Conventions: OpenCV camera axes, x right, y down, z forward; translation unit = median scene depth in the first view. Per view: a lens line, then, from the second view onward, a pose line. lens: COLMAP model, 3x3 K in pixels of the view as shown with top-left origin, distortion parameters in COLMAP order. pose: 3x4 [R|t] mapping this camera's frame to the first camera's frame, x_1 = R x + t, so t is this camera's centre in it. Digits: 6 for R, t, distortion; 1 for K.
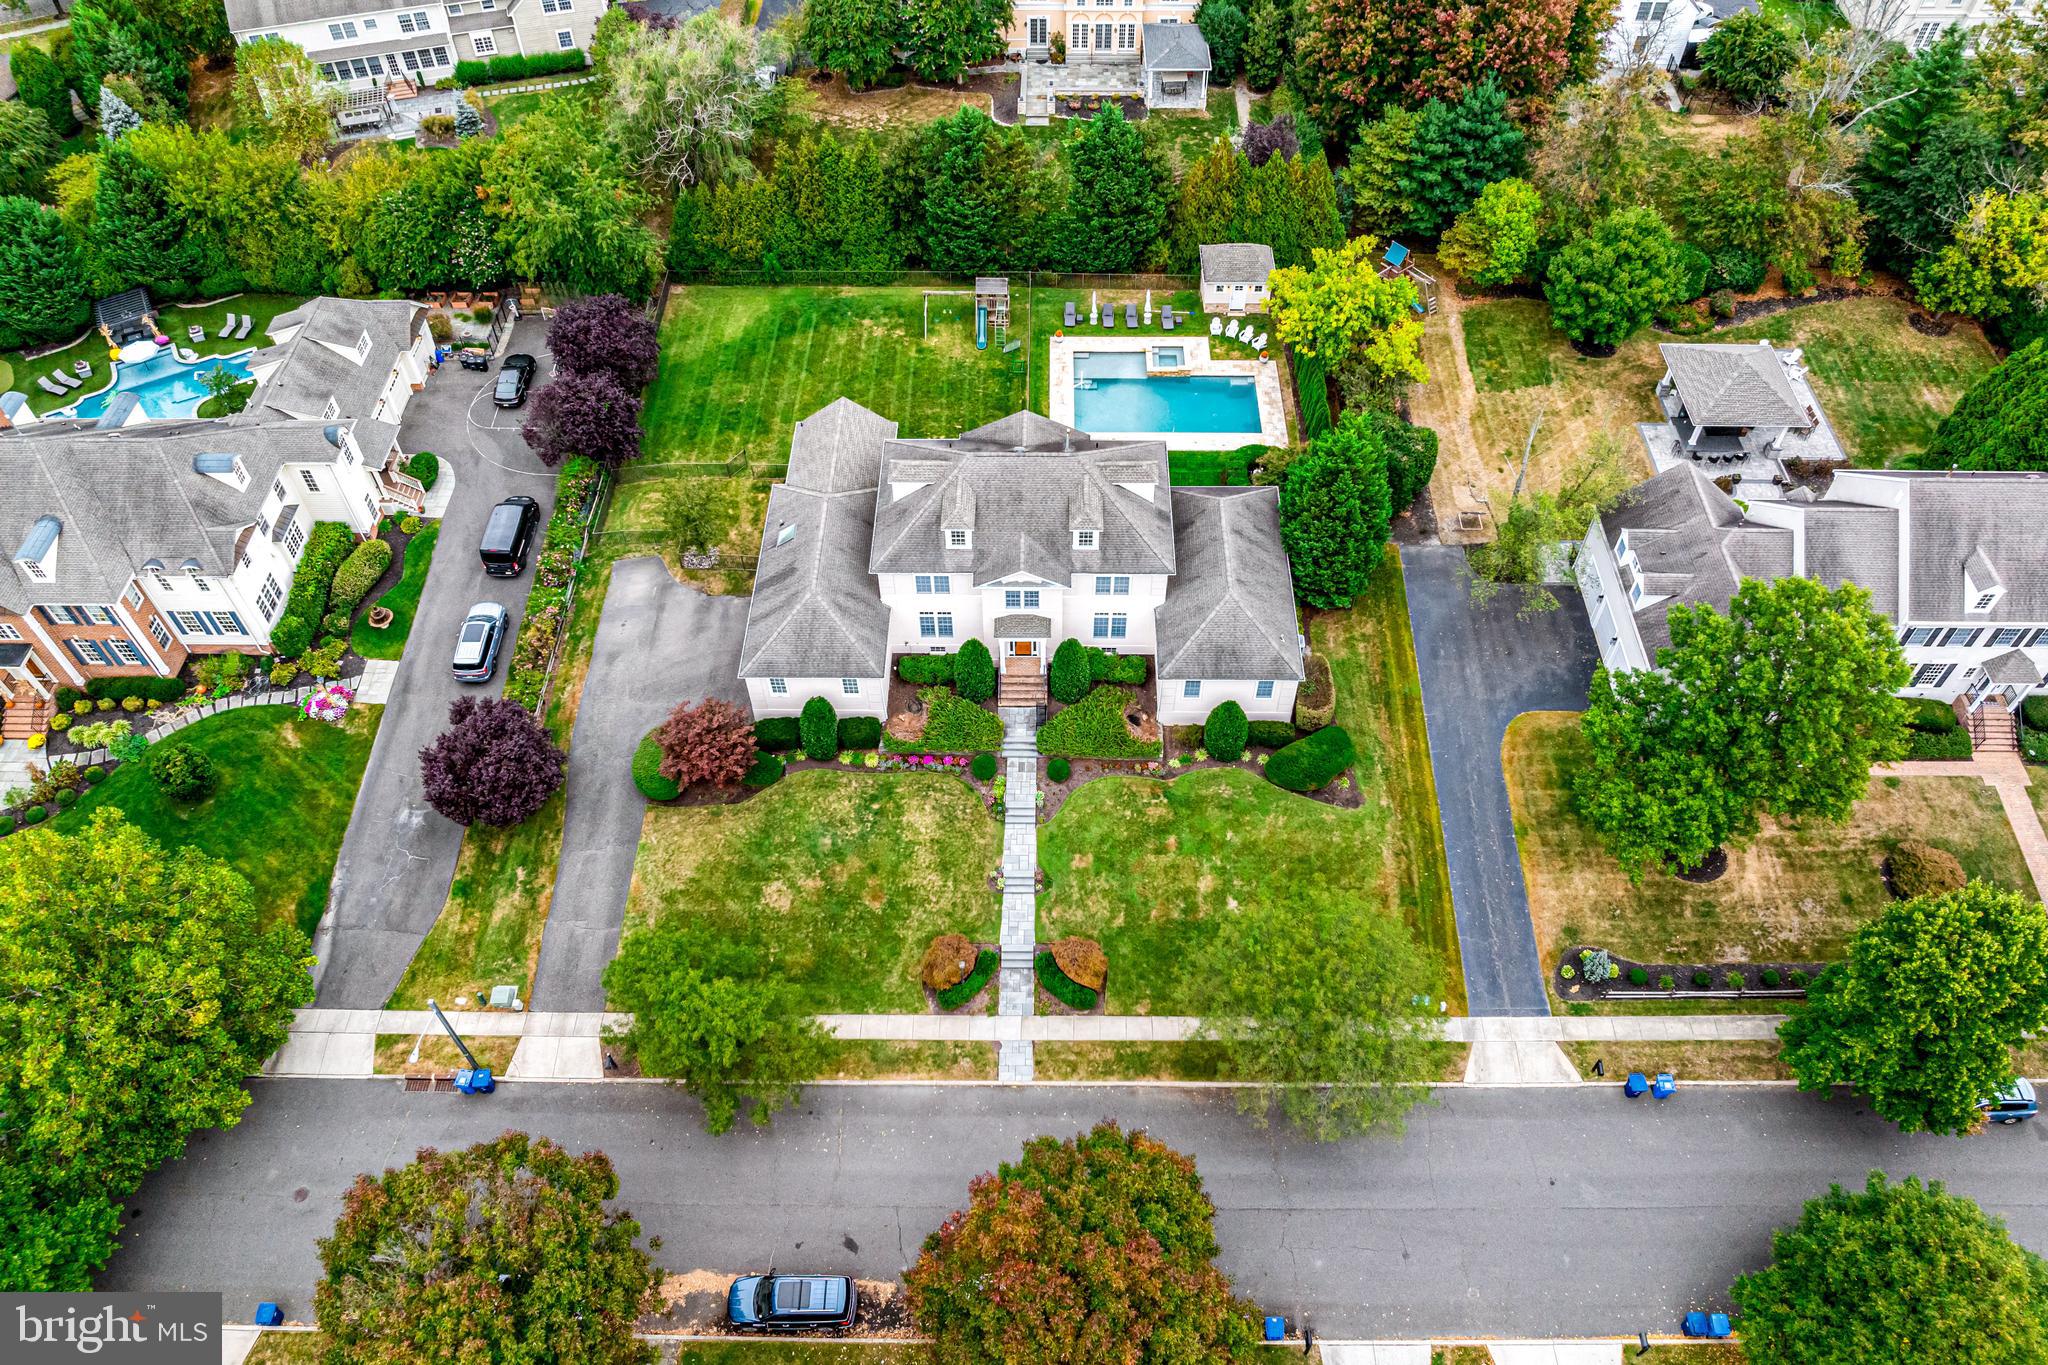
lens RADIAL K [[1425.7, 0, 1024.0], [0, 1425.7, 682.5], [0, 0, 1]] dist [-0.032360, -0.002598]
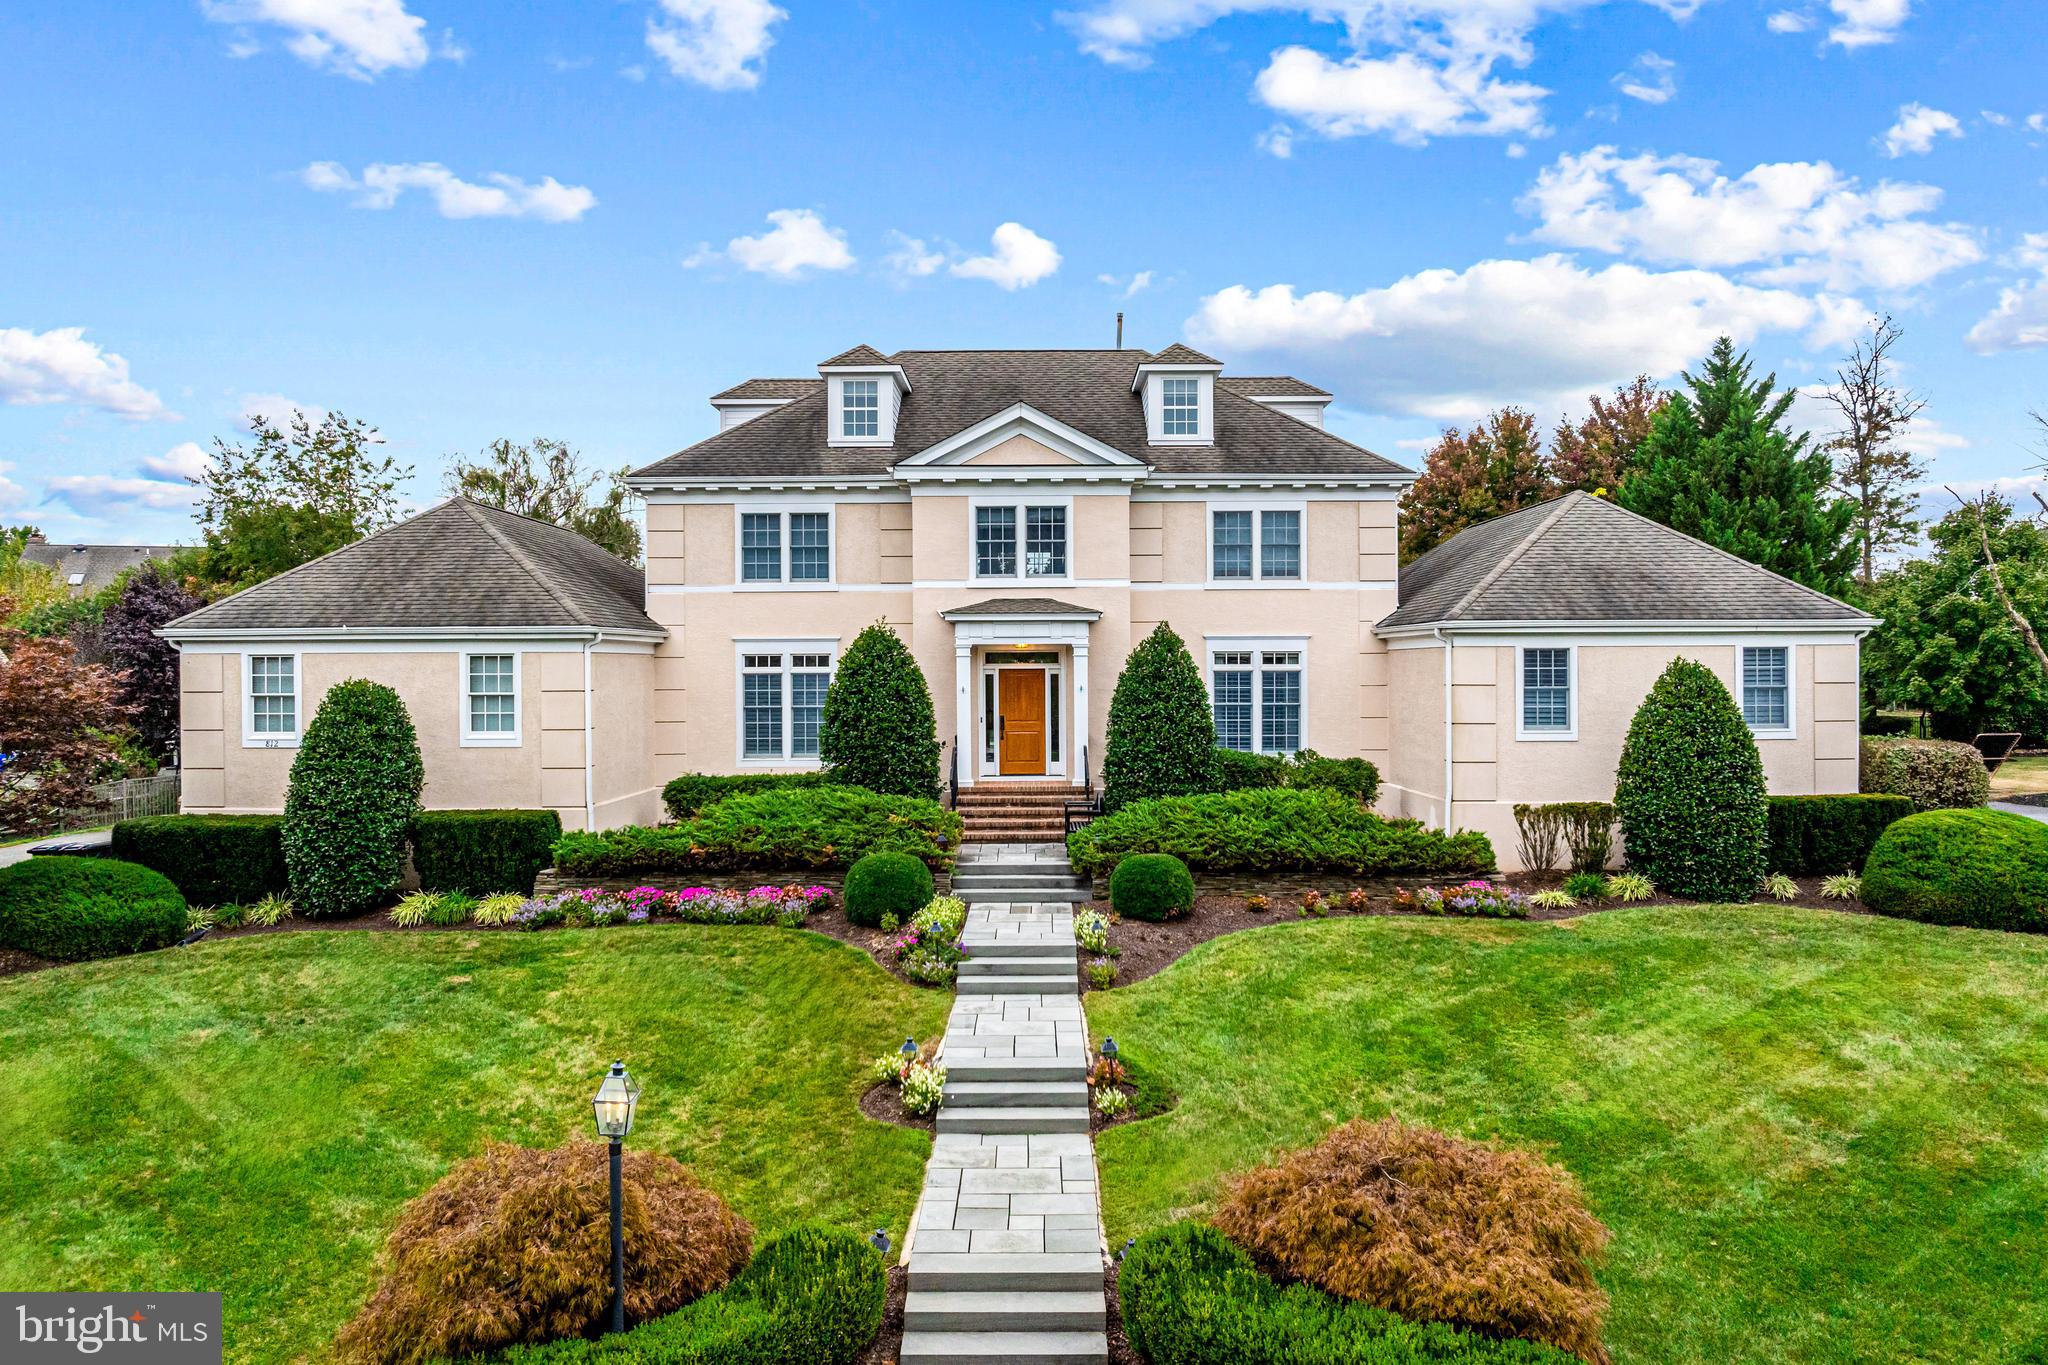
lens RADIAL K [[1431.8, 0, 1026.7], [0, 1431.8, 693.5], [0, 0, 1]] dist [-0.036691, 0.001177]
pose [[0.999898, 0.005367, 0.013239, -0.004390], [0.006717, 0.641282, -0.767276, 0.250092], [-0.012608, 0.767286, 0.641181, 0.783646]]
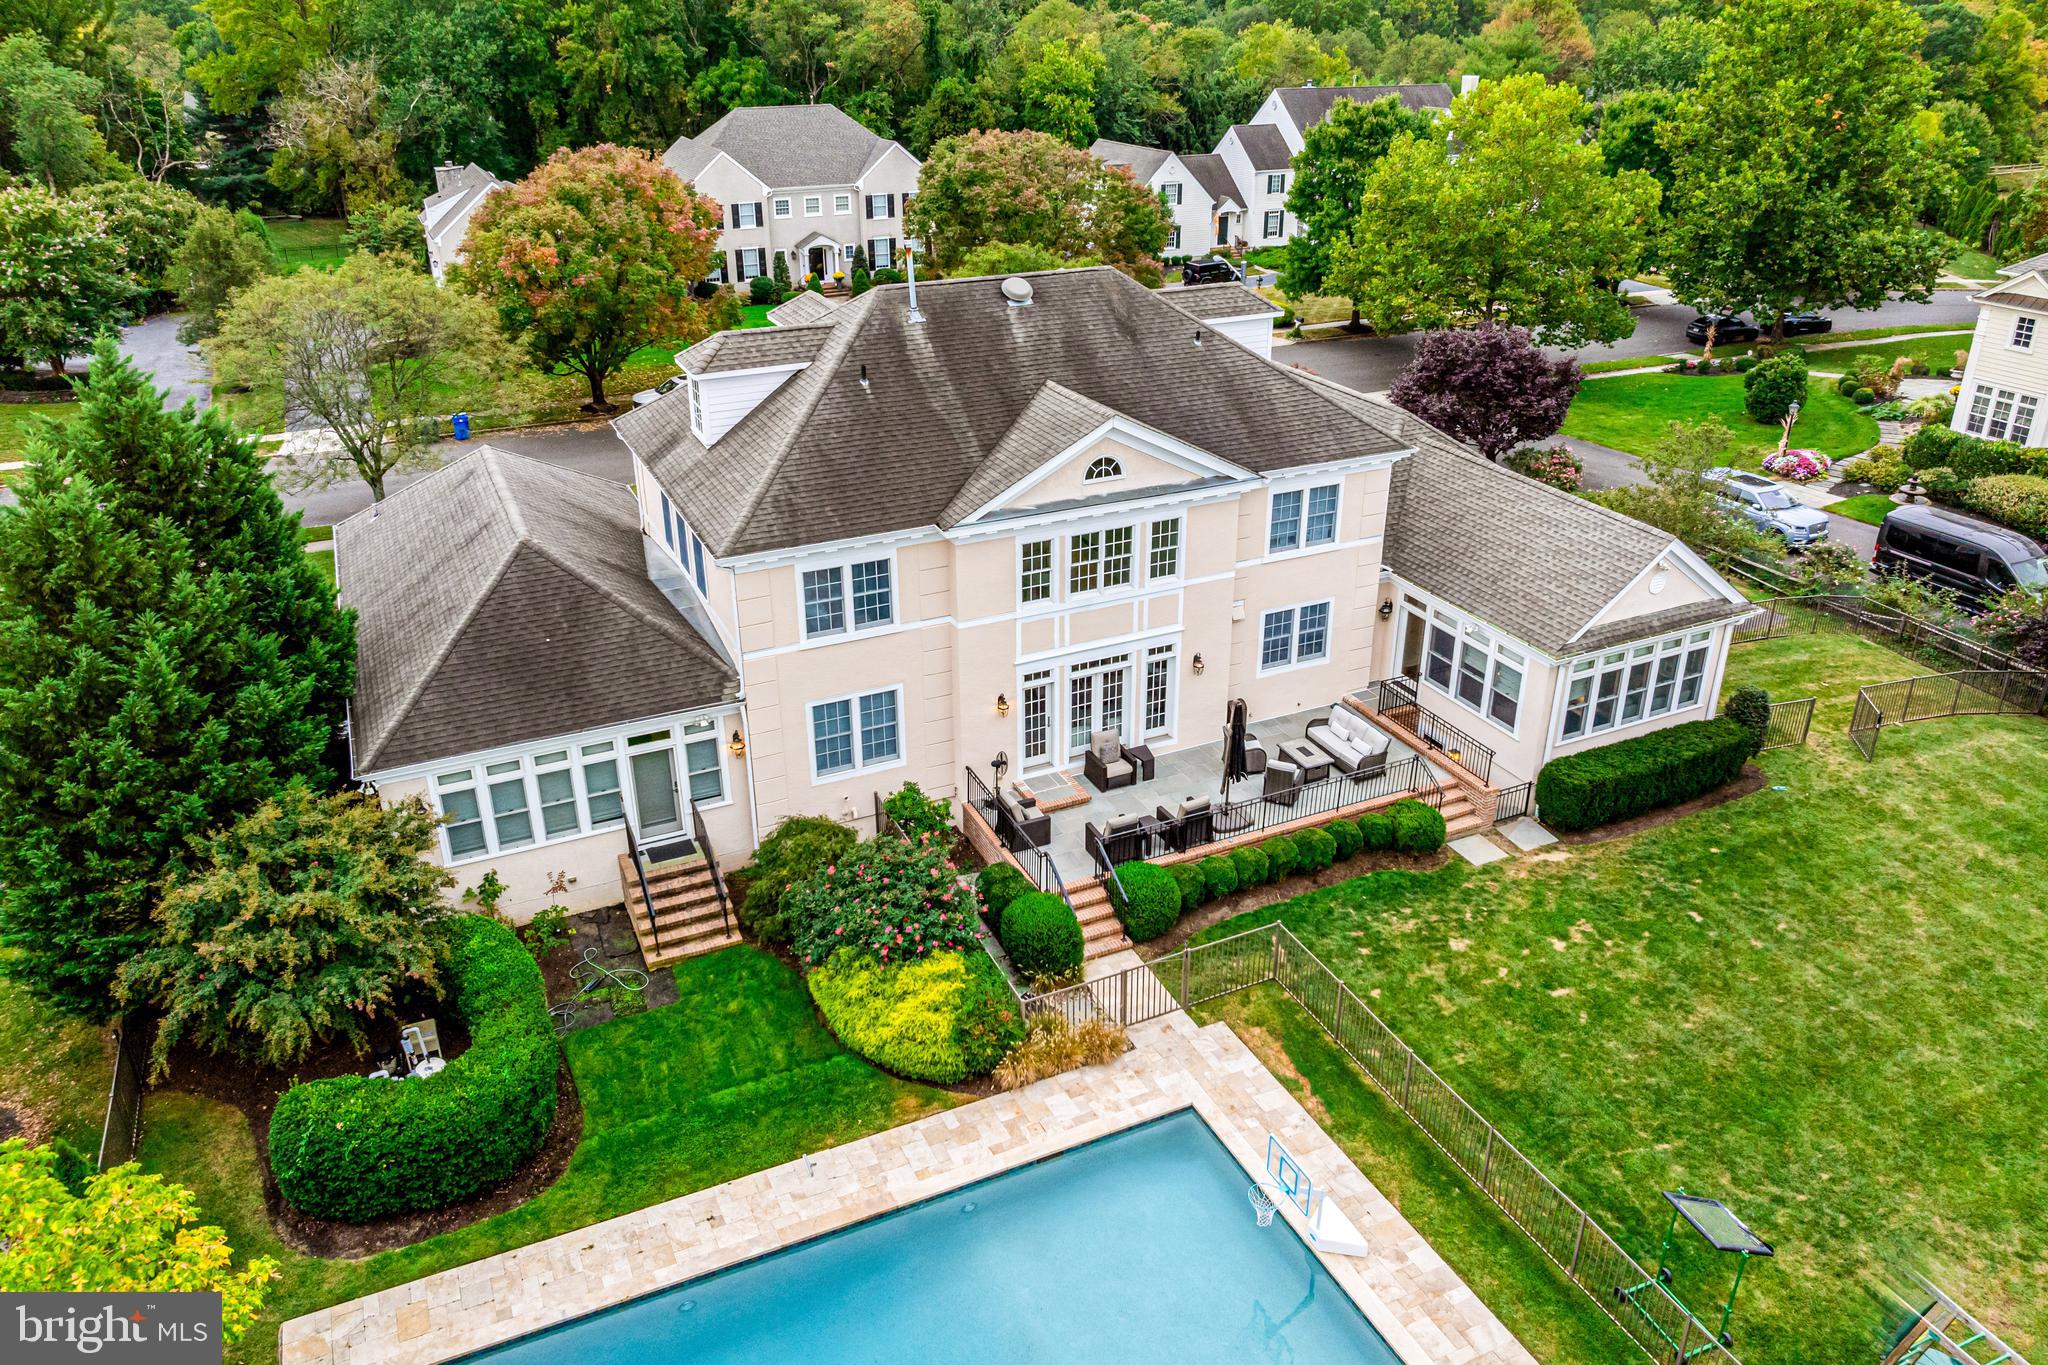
lens RADIAL K [[1425.7, 0, 1024.0], [0, 1425.7, 682.5], [0, 0, 1]] dist [-0.032360, -0.002598]
pose [[-0.901321, 0.203640, -0.382298, 0.175344], [-0.324840, 0.266056, 0.907576, -0.507388], [0.286532, 0.942202, -0.173651, 1.173197]]
